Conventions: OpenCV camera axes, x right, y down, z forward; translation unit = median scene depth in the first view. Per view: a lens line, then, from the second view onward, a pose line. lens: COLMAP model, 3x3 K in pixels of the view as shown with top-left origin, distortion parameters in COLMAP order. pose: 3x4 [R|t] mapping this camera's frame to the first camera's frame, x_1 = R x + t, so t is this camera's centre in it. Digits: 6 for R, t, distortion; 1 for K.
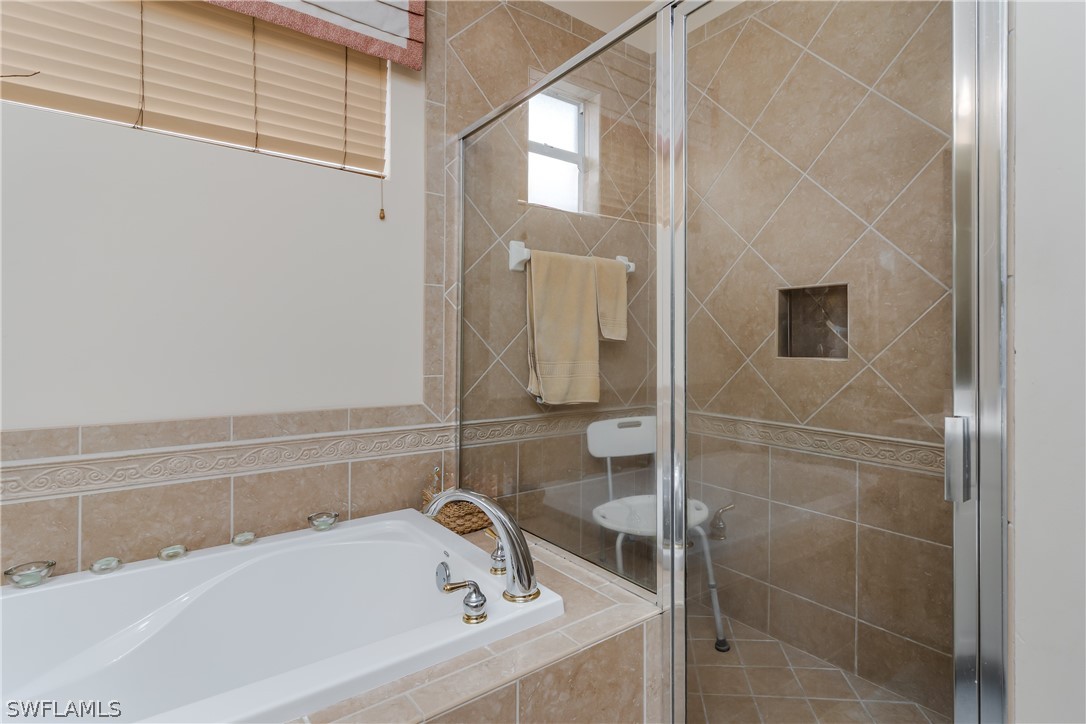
lens RADIAL K [[533.9, 0, 547.4], [0, 533.9, 346.4], [0, 0, 1]] dist [-0.001587, -0.000728]
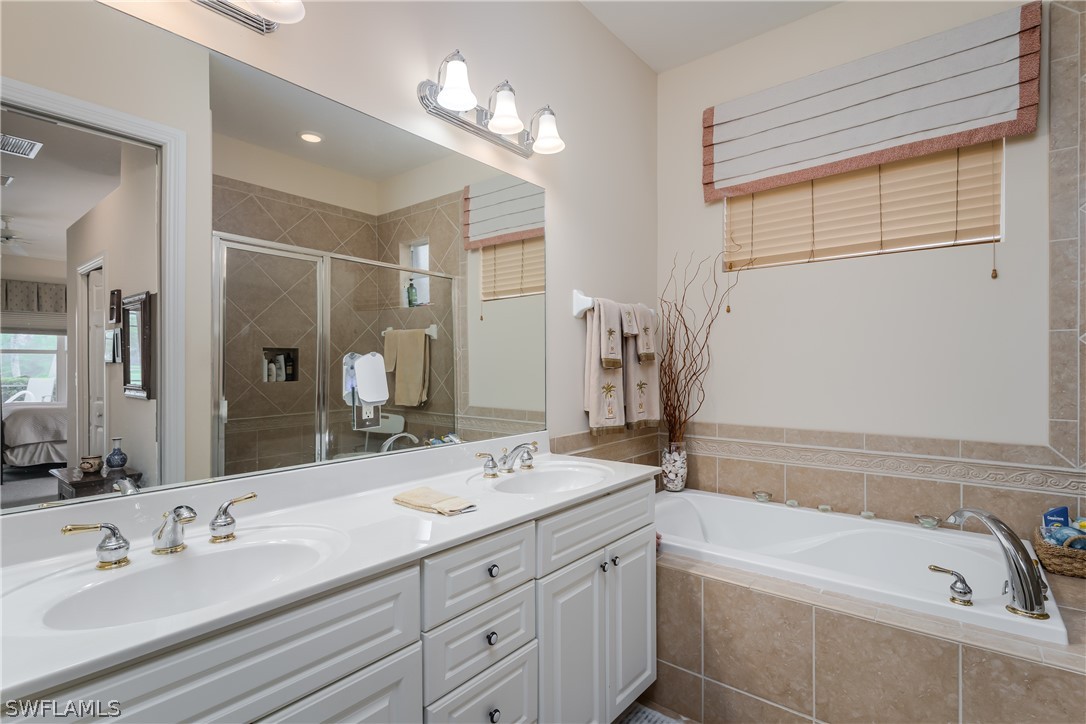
lens RADIAL K [[533.9, 0, 547.4], [0, 533.9, 346.4], [0, 0, 1]] dist [-0.001587, -0.000728]
pose [[0.226703, -0.042558, -0.973034, 0.658020], [0.002554, 0.999067, -0.043101, -0.051753], [0.973961, 0.007287, 0.226601, -0.218328]]
